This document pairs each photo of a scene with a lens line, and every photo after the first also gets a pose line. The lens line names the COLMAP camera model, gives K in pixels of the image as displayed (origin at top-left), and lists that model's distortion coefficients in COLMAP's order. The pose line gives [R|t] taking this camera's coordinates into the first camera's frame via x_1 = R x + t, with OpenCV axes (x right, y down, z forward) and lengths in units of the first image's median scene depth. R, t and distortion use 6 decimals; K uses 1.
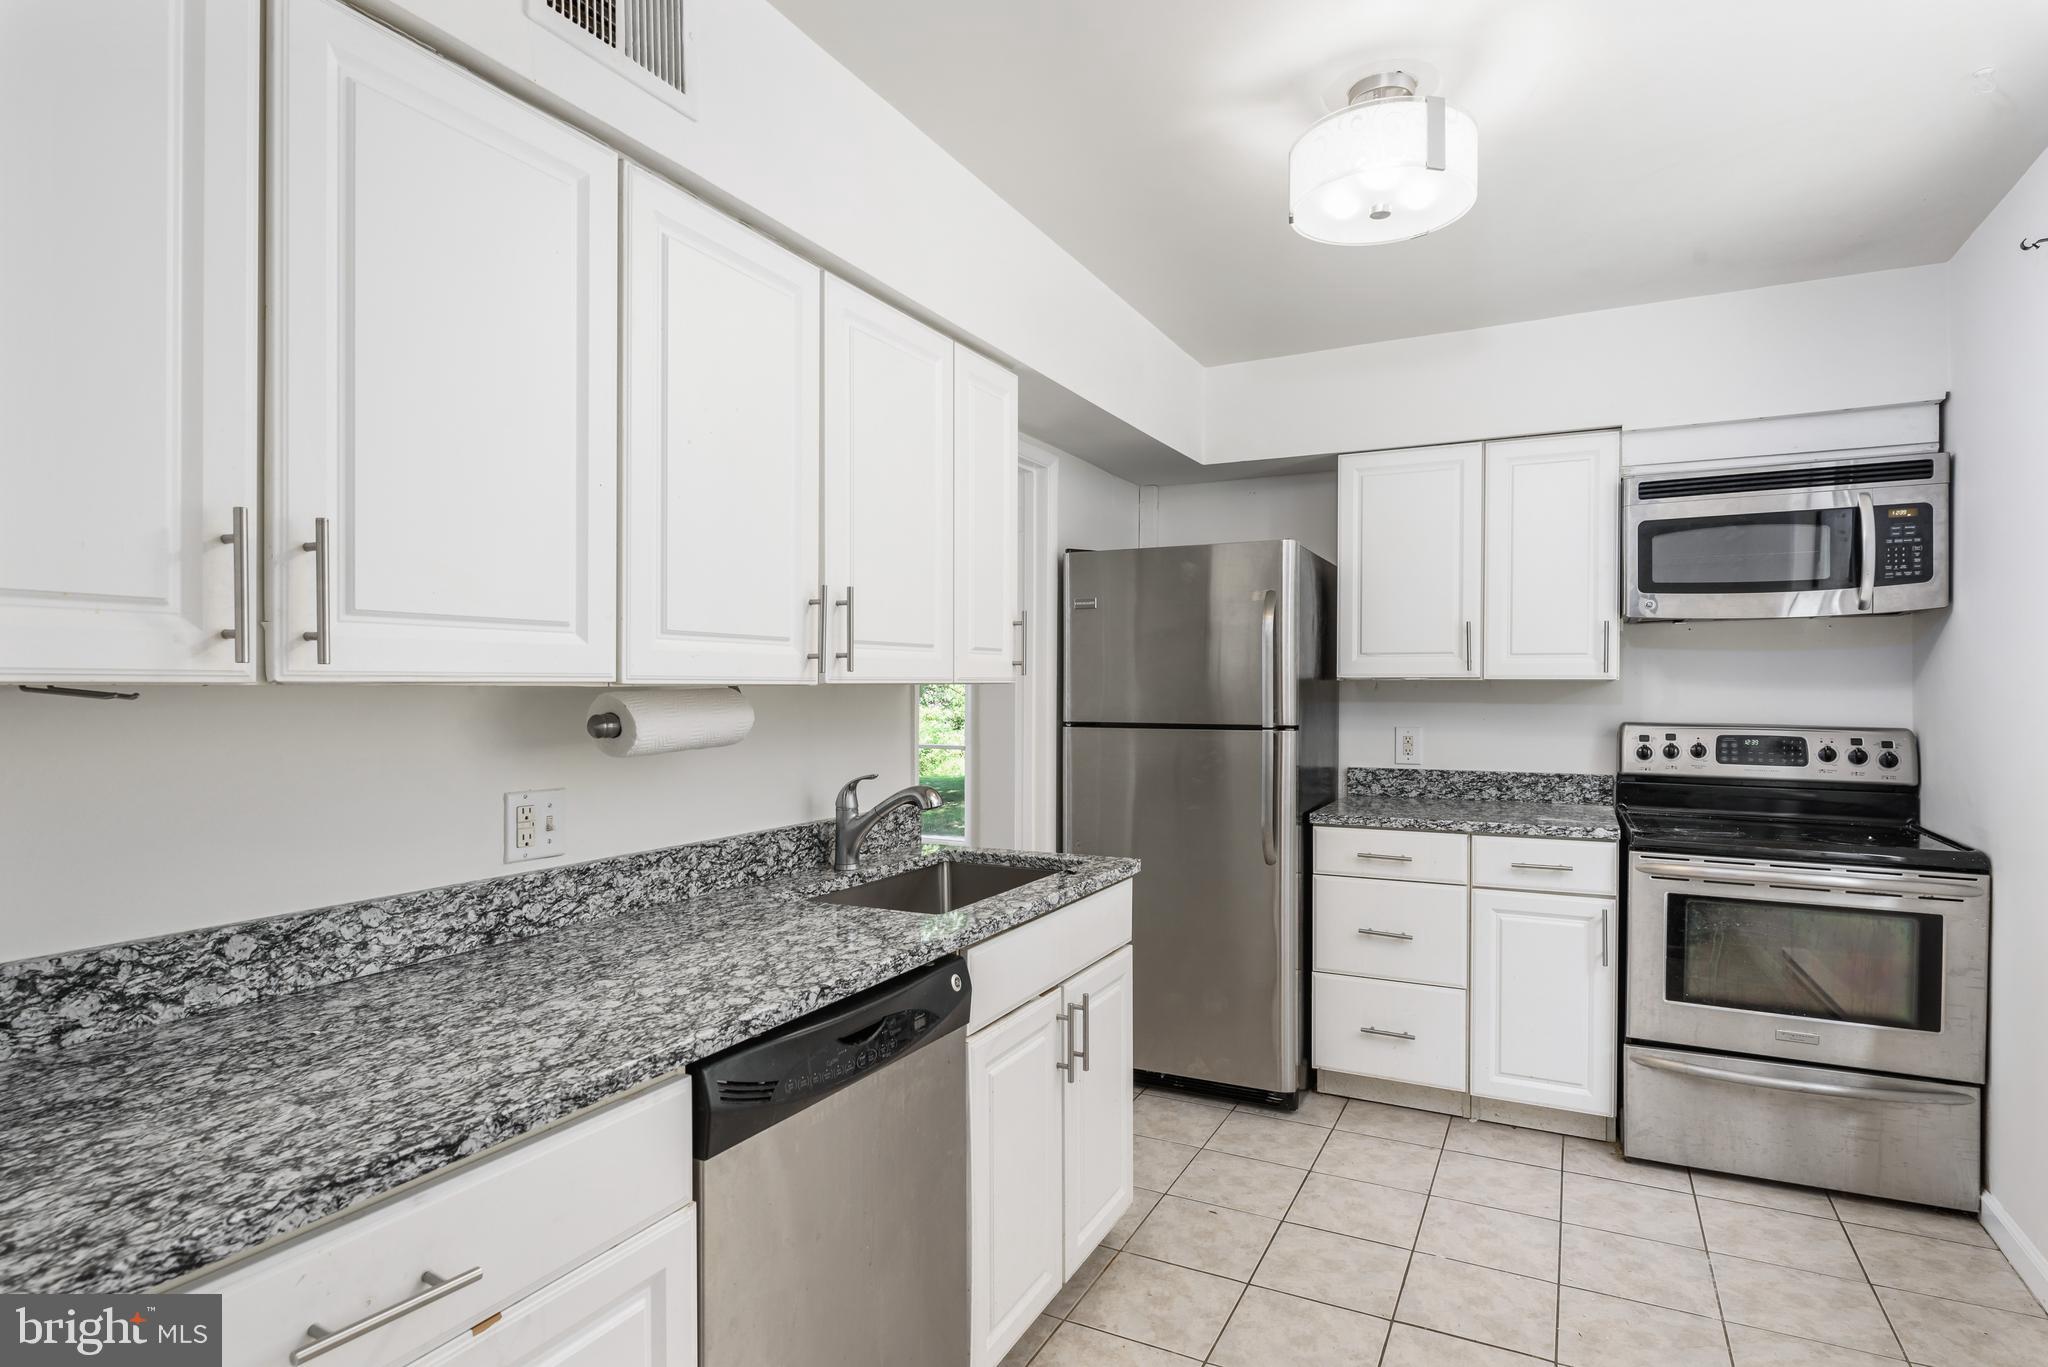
lens RADIAL K [[1074.1, 0, 1020.5], [0, 1074.1, 689.6], [0, 0, 1]] dist [-0.001131, -0.002856]
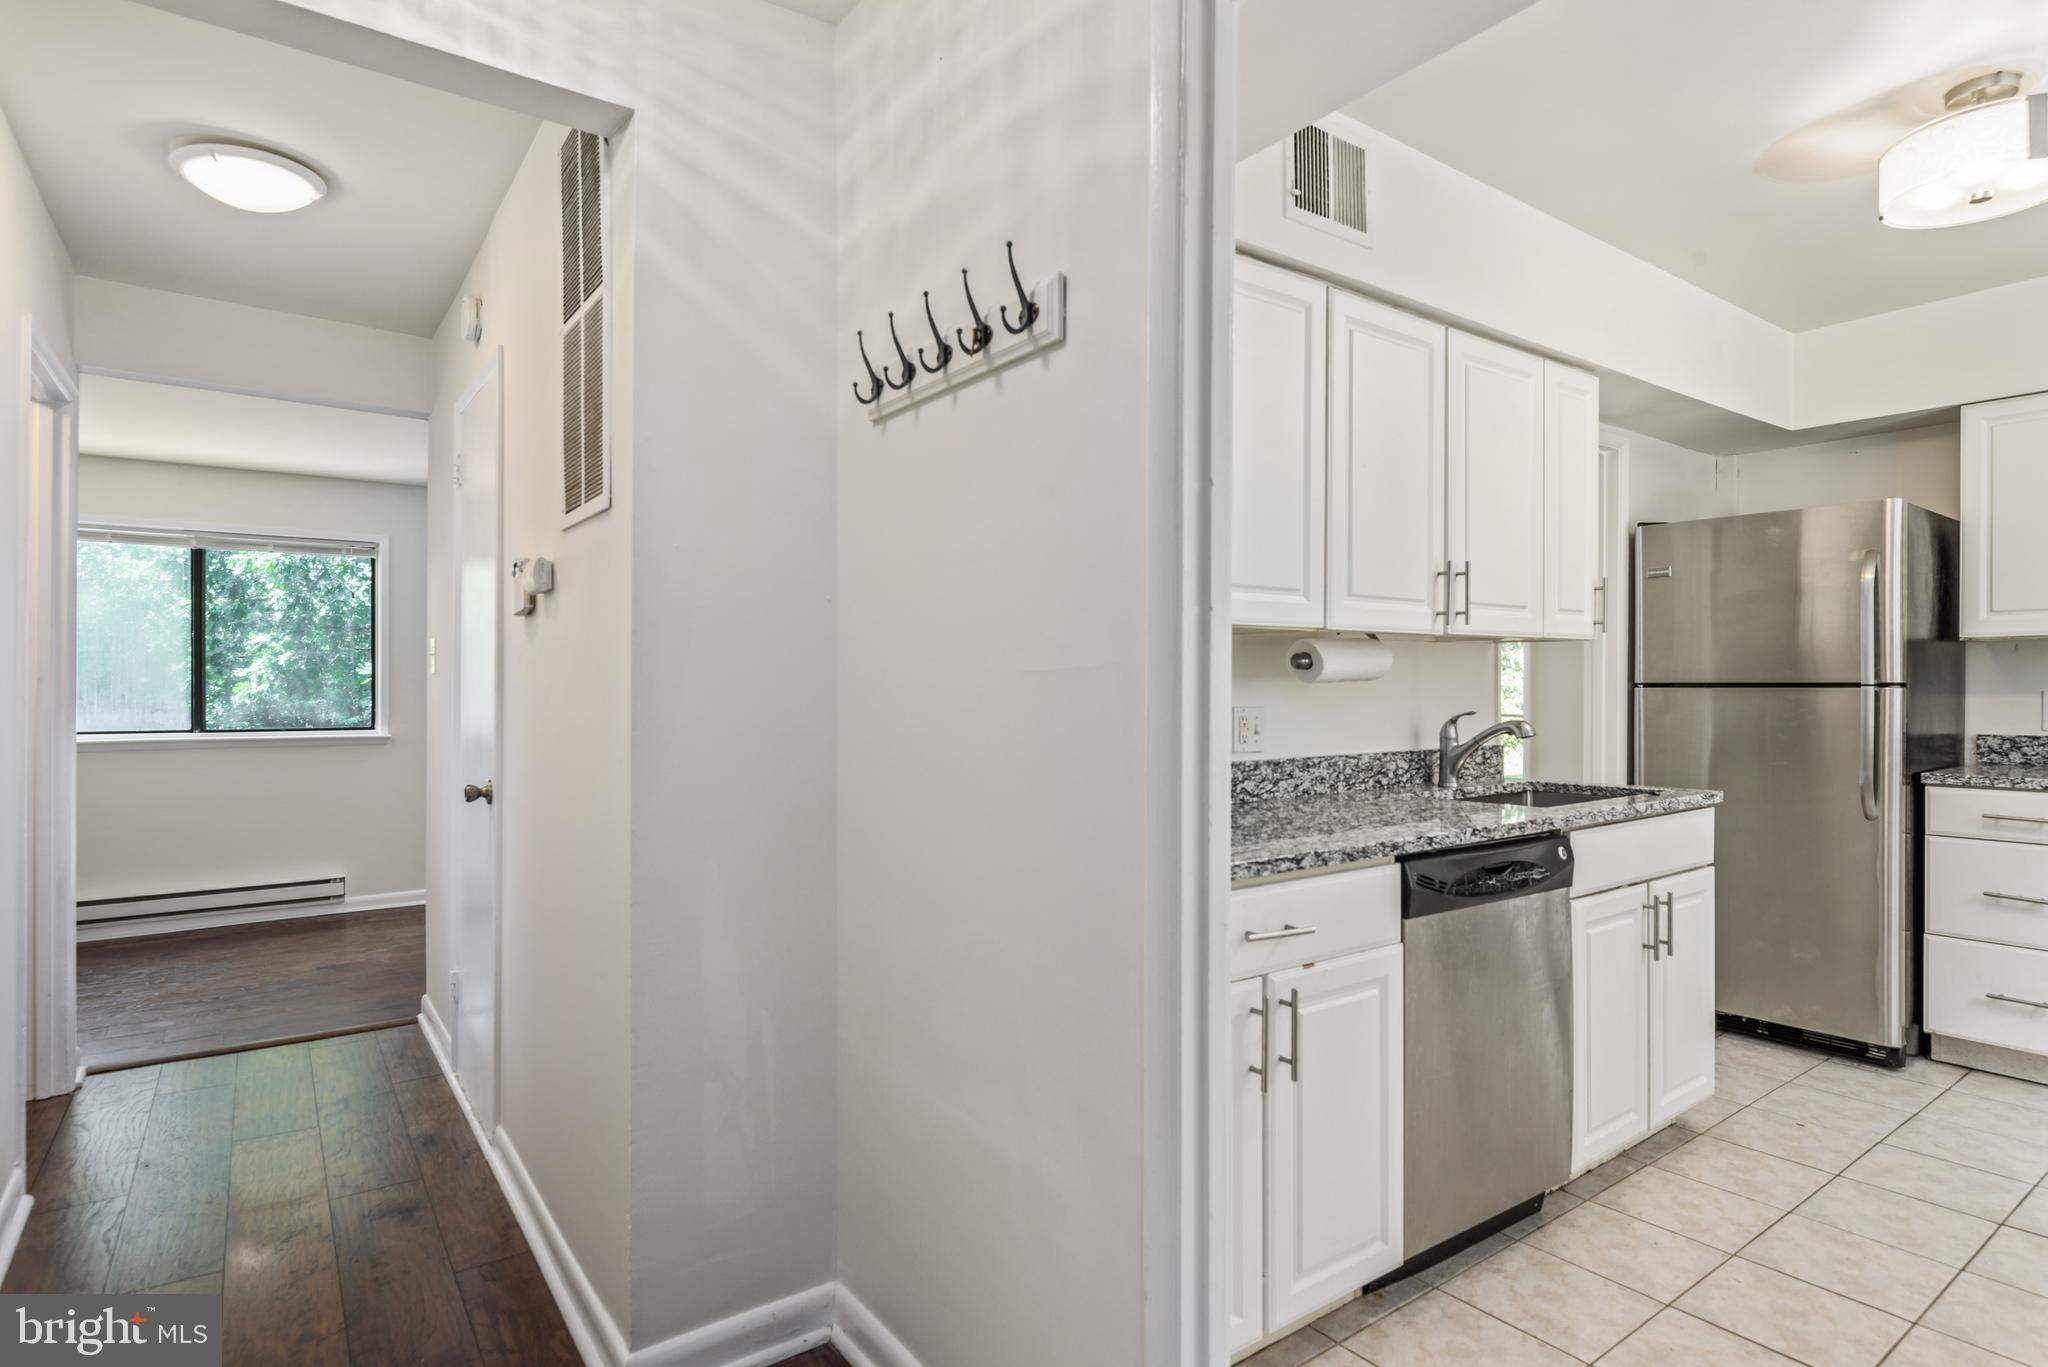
lens RADIAL K [[1074.1, 0, 1020.5], [0, 1074.1, 689.6], [0, 0, 1]] dist [-0.001131, -0.002856]
pose [[0.896700, -0.000201, -0.442638, -0.055146], [0.001825, 0.999993, 0.003244, 0.048627], [0.442634, -0.003716, 0.896695, -0.367375]]
